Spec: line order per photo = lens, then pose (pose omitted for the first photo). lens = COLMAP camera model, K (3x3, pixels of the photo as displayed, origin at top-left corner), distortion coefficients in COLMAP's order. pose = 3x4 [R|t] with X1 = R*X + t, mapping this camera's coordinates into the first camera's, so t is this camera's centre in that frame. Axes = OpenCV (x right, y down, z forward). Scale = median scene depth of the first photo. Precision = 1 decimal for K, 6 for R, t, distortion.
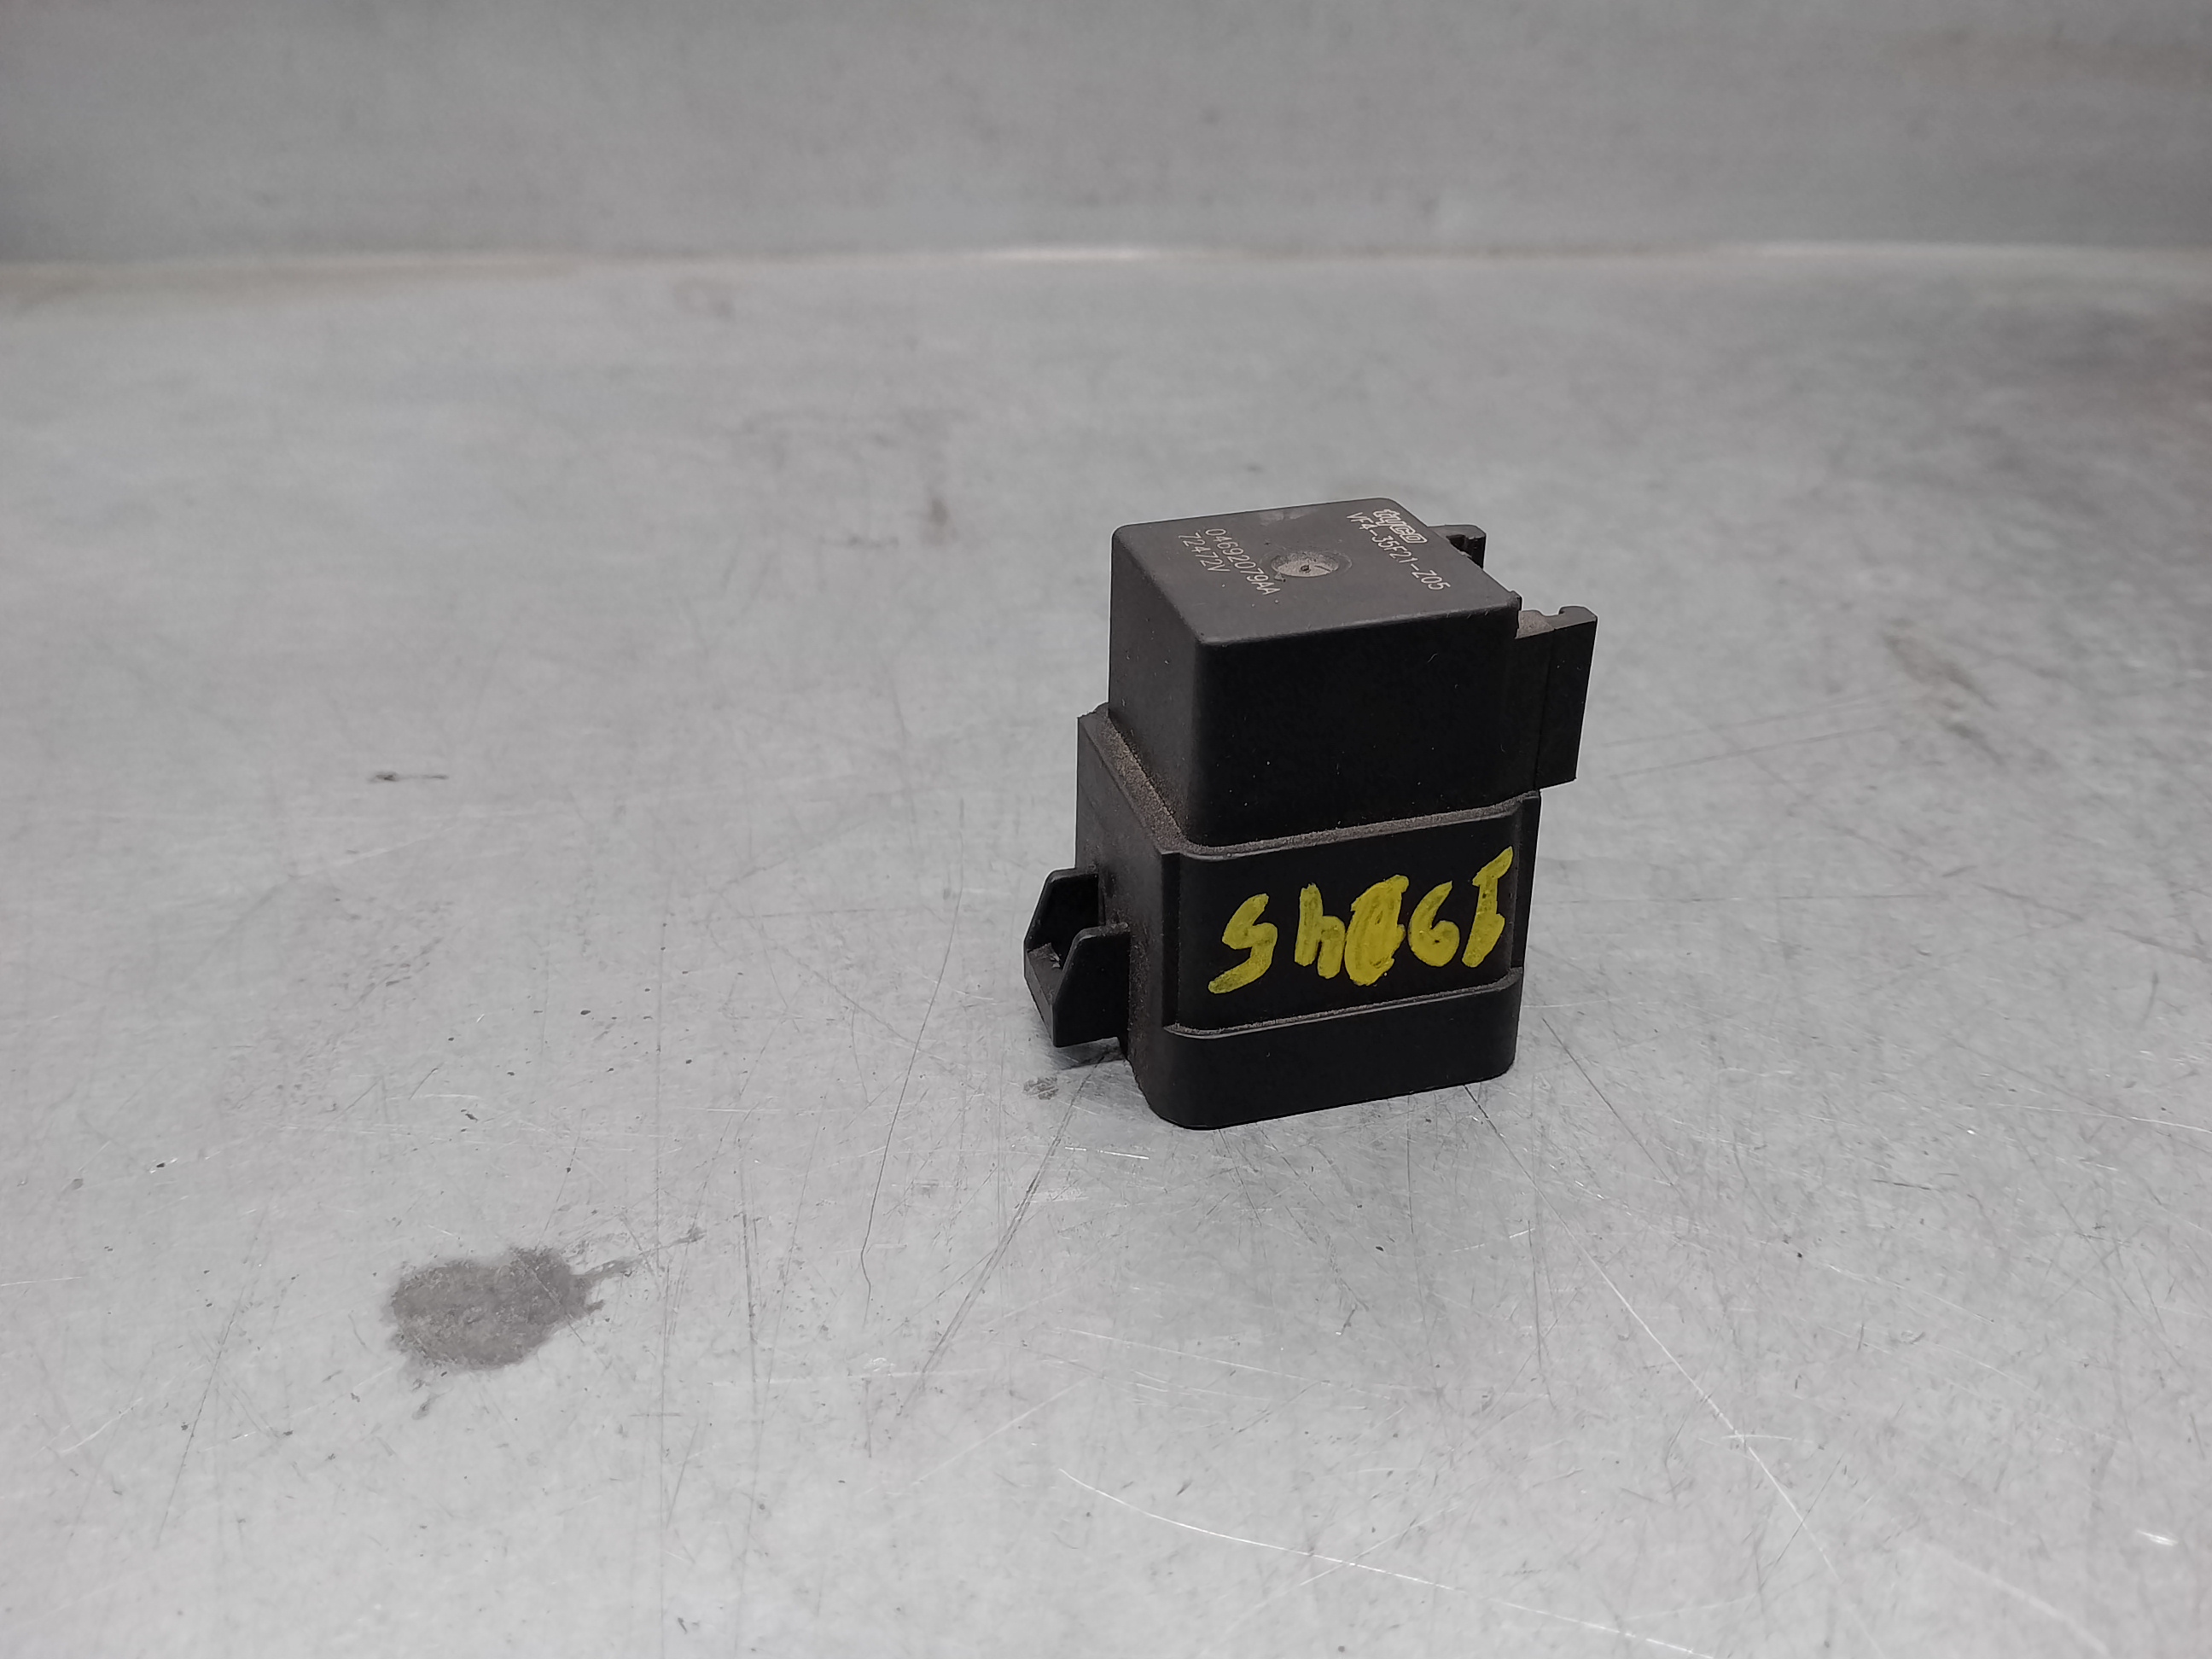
lens RADIAL K [[1792.6, 0, 1095.8], [0, 1792.6, 848.0], [0, 0, 1]] dist [0.027553, -0.119379]
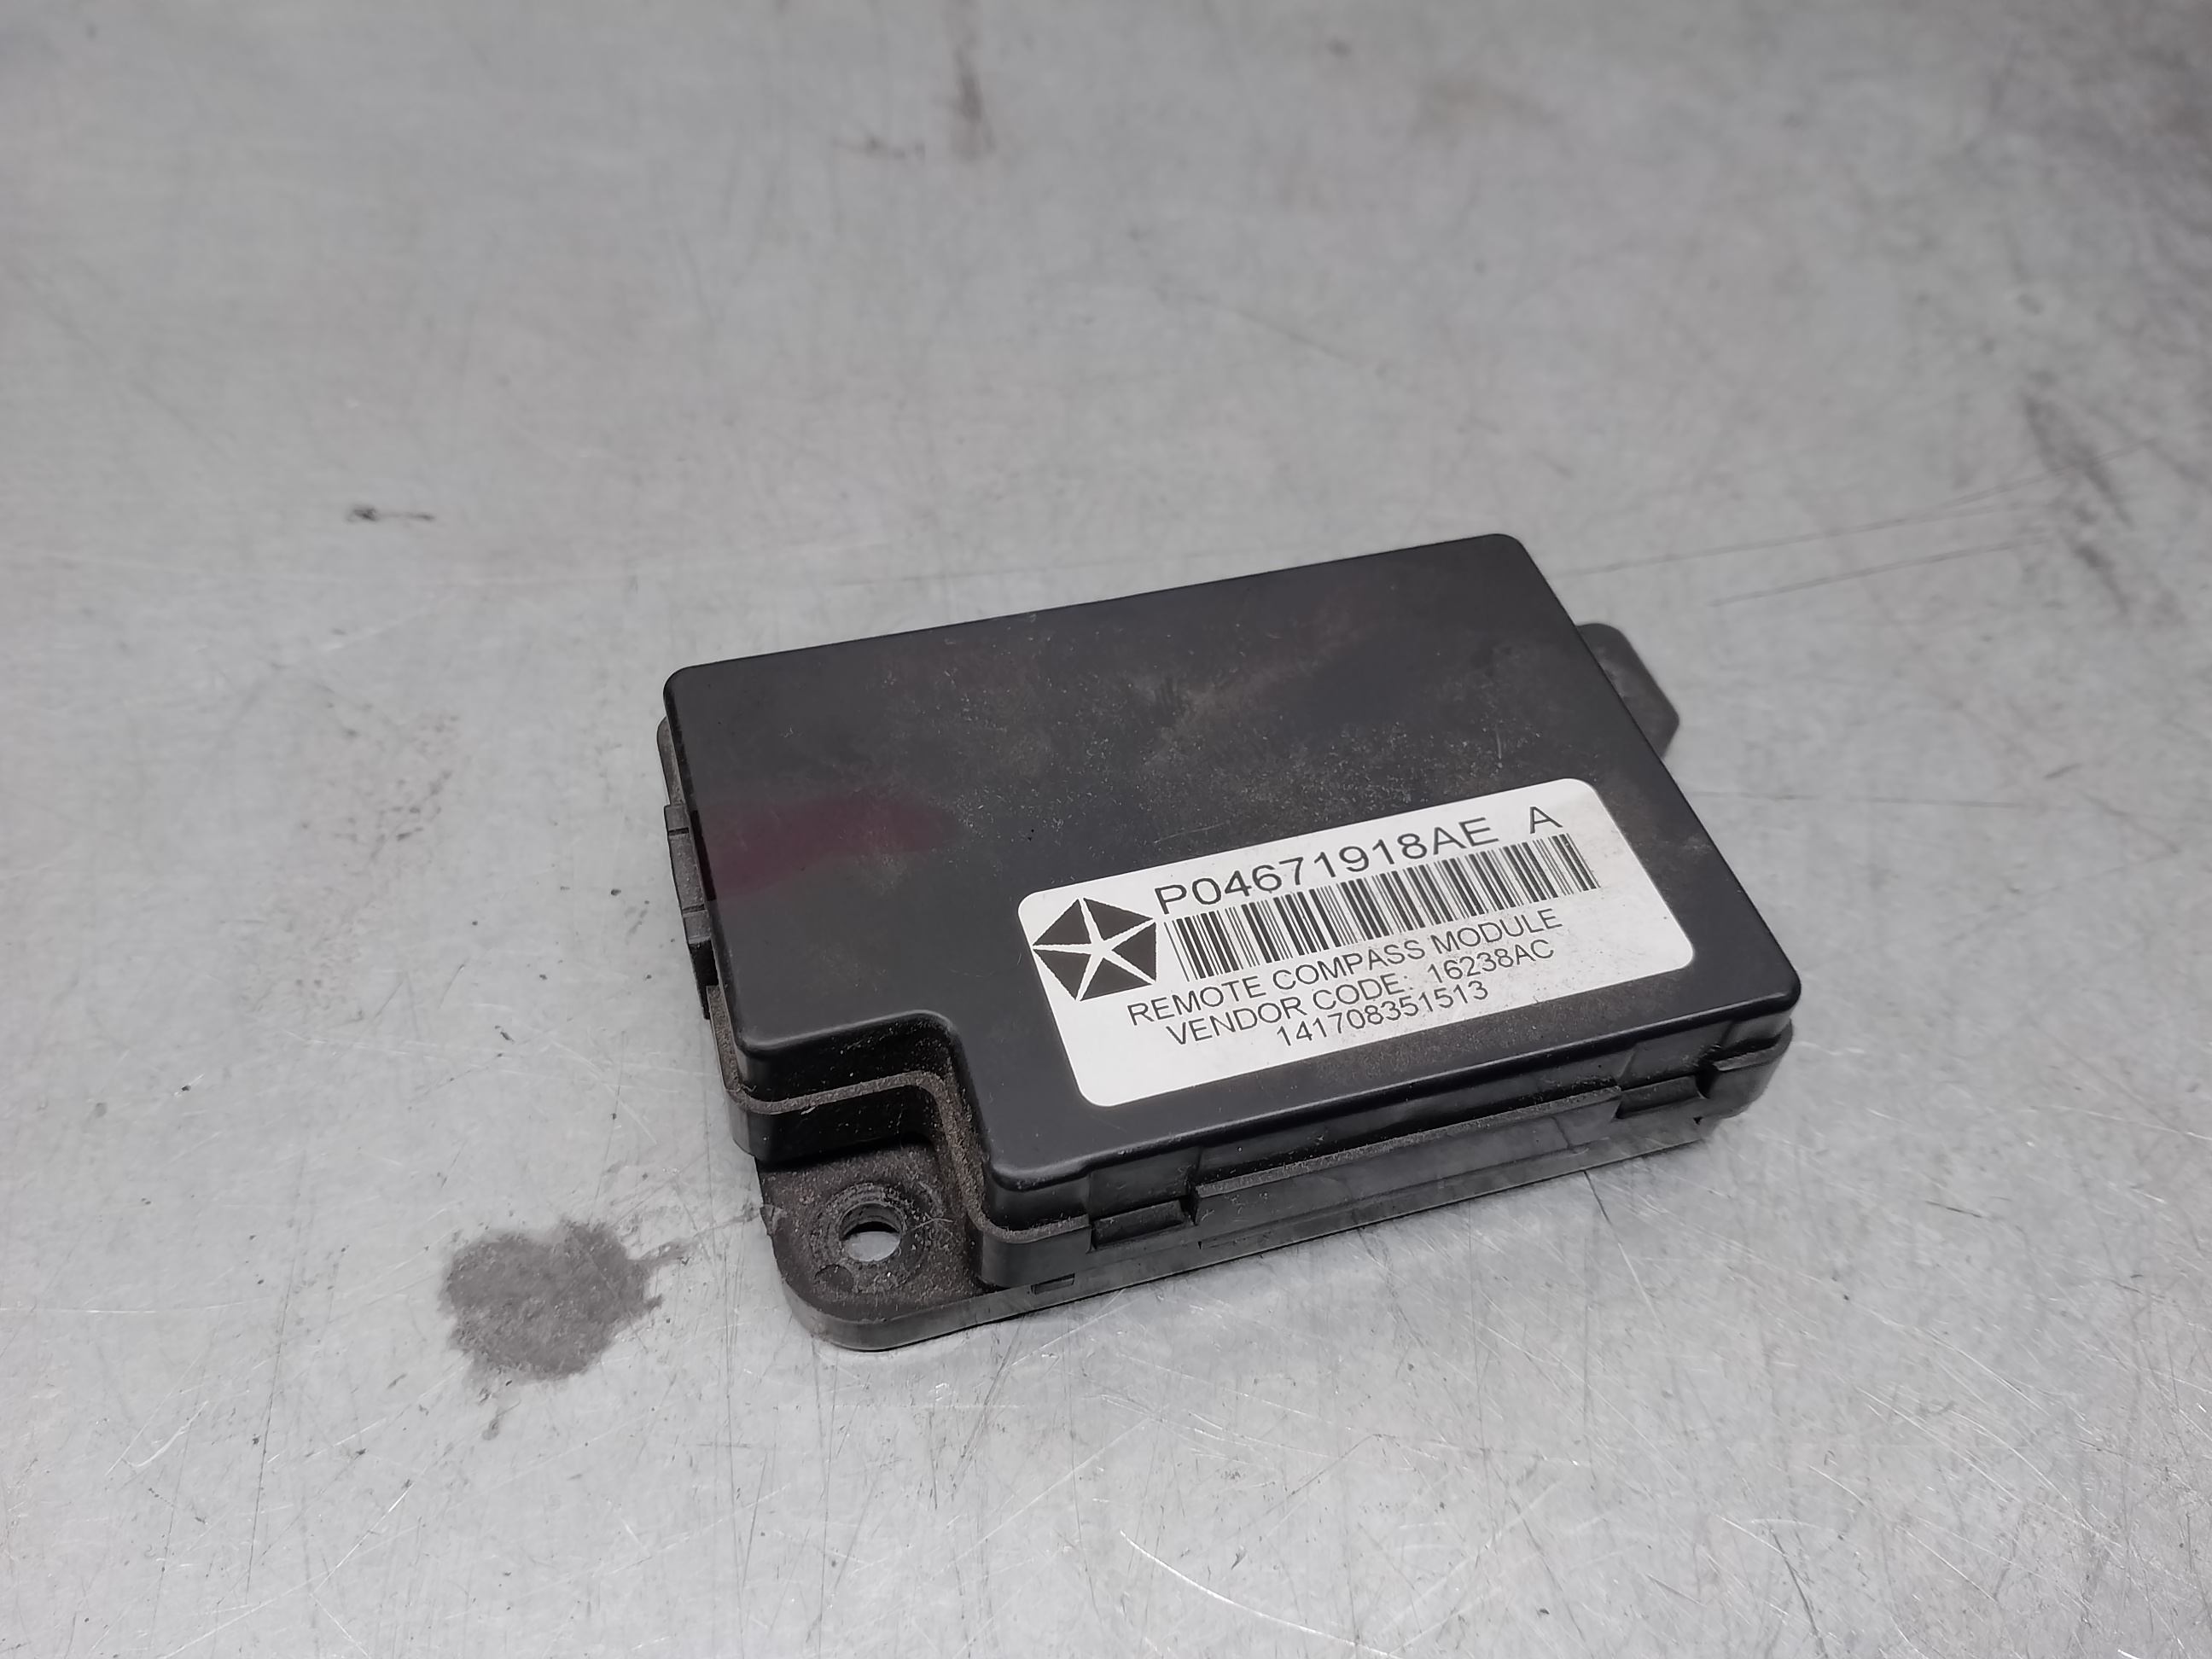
lens RADIAL K [[1792.6, 0, 1091.8], [0, 1792.6, 822.5], [0, 0, 1]] dist [0.027553, -0.119379]
pose [[0.997716, 0.056663, 0.036760, -0.078178], [-0.066026, 0.932915, 0.353993, -0.322675], [-0.014235, -0.355612, 0.934525, 0.140660]]
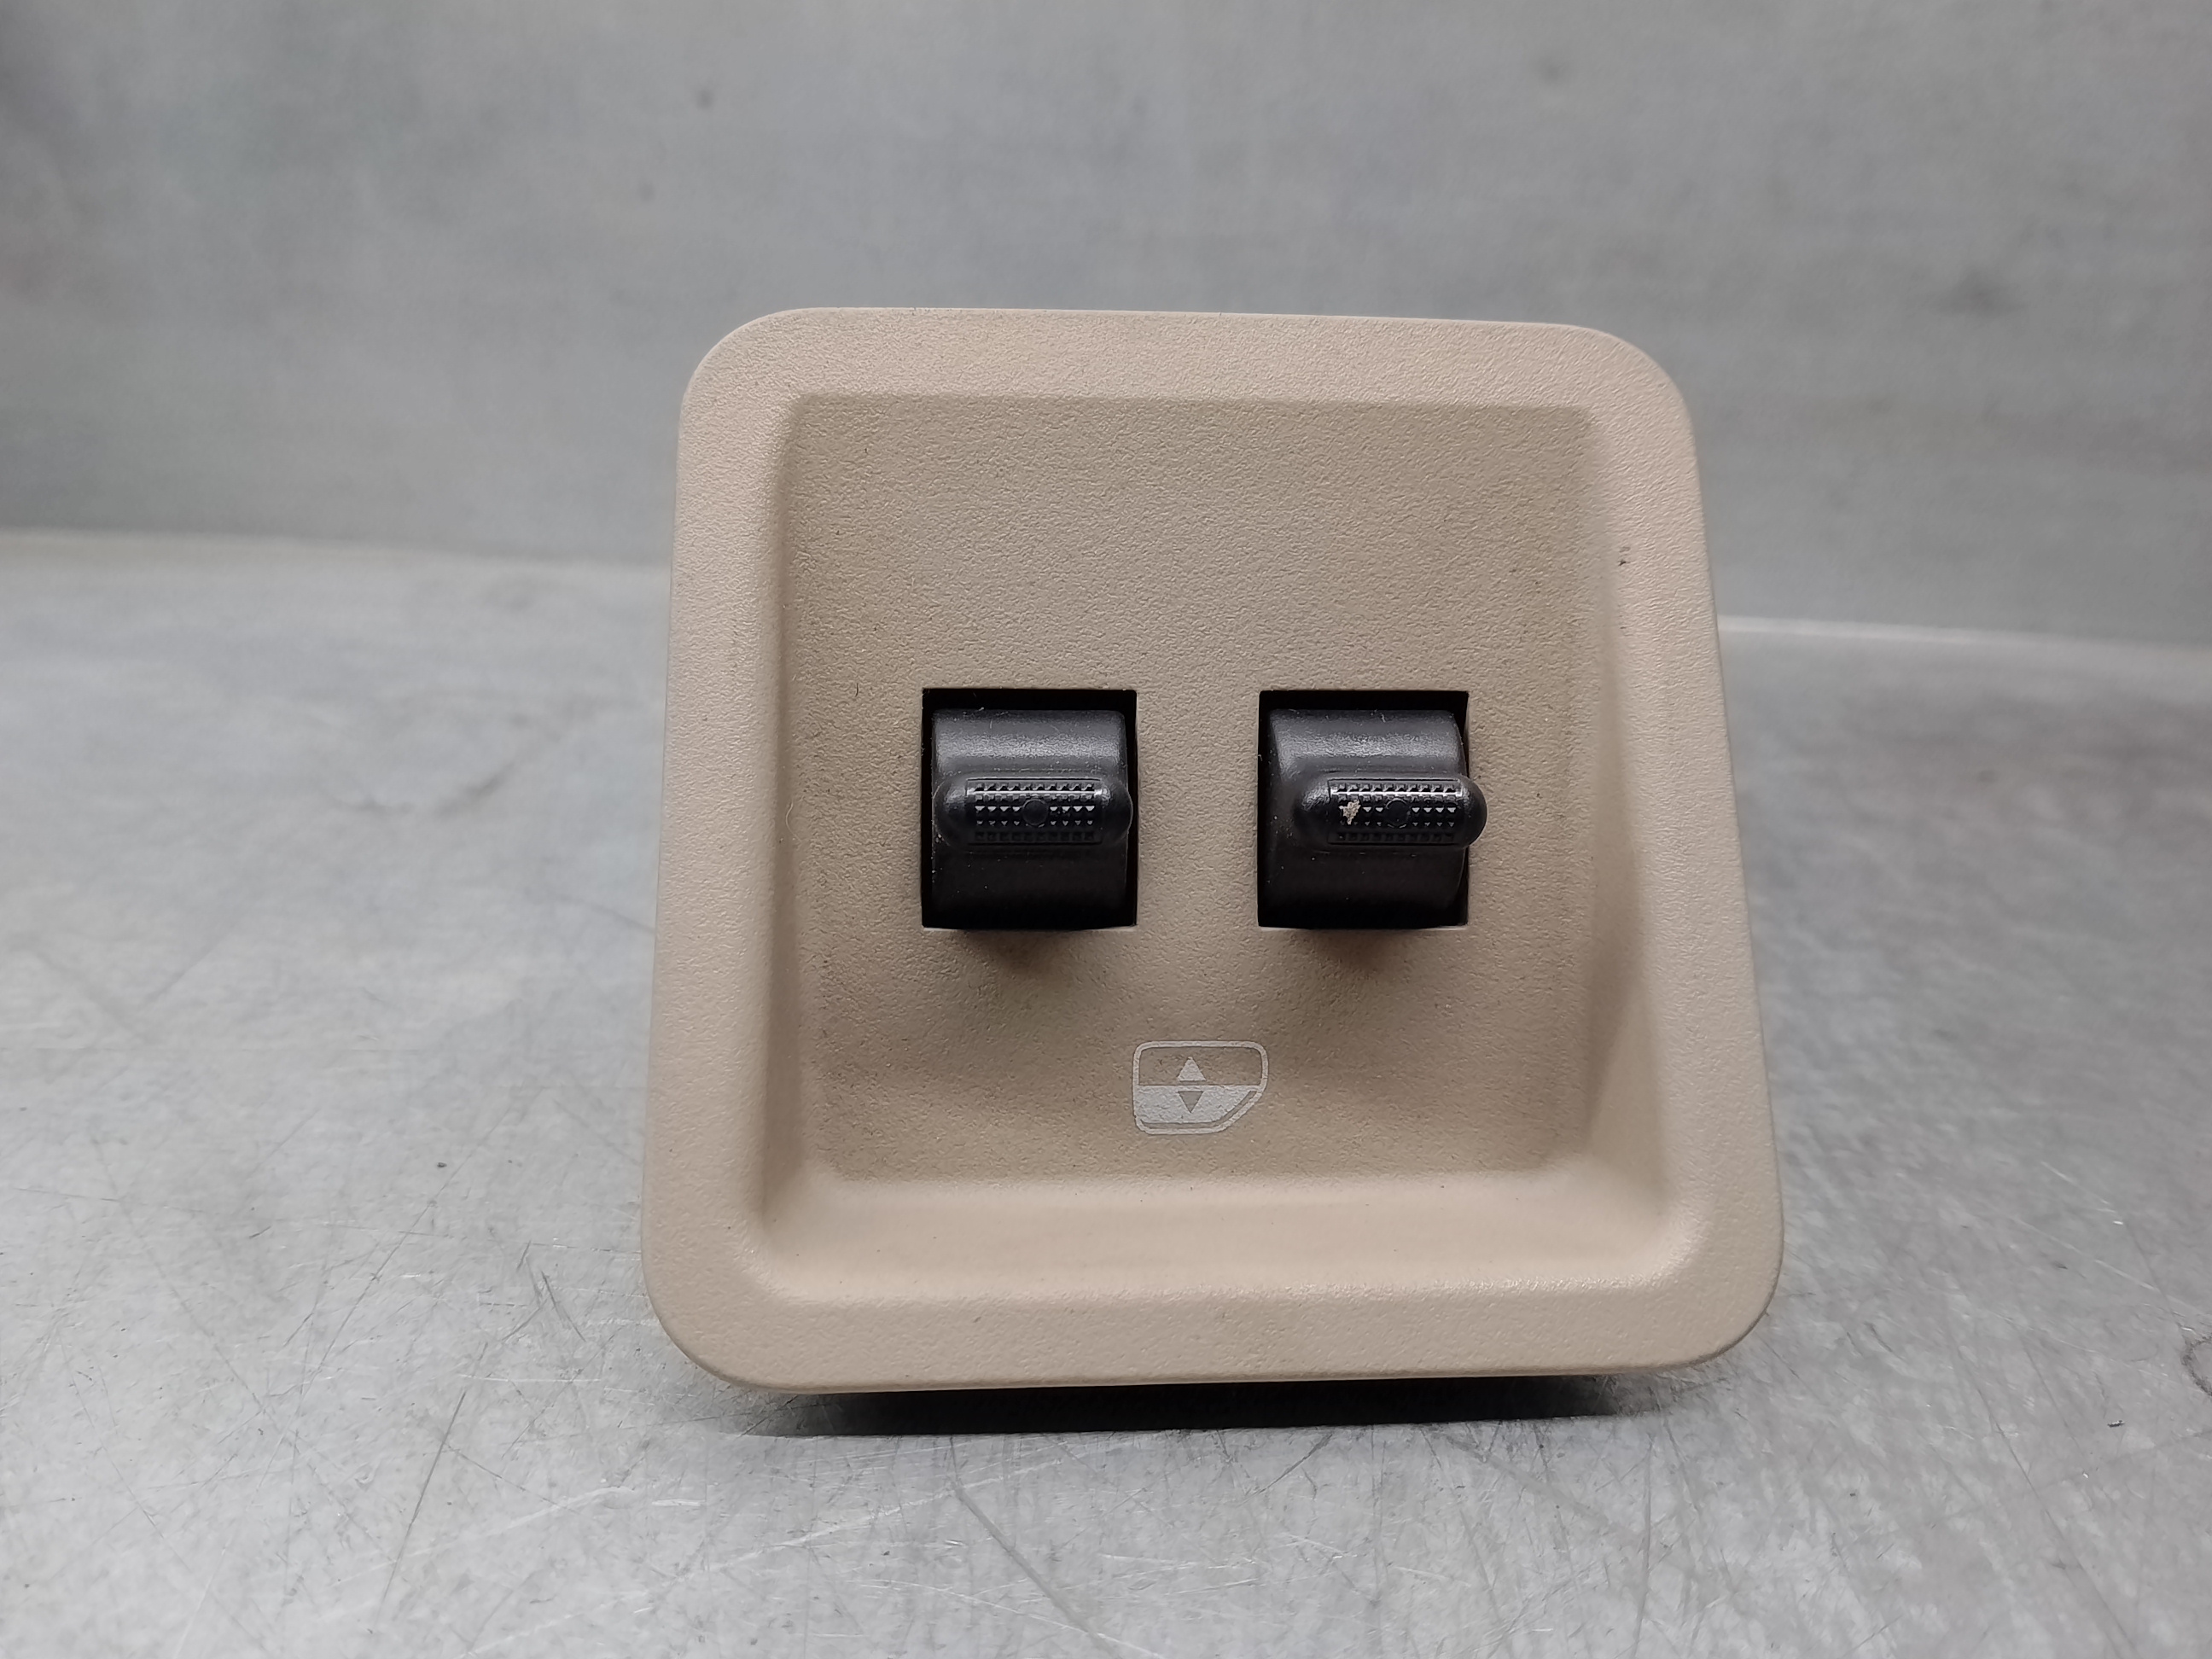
lens RADIAL K [[1824.8, 0, 1101.9], [0, 1824.8, 811.1], [0, 0, 1]] dist [0.015649, -0.102955]
pose [[0.988238, 0.075024, -0.133255, 0.653564], [-0.103587, 0.969433, -0.222416, 0.000173], [0.112496, 0.233603, 0.965802, 0.244865]]
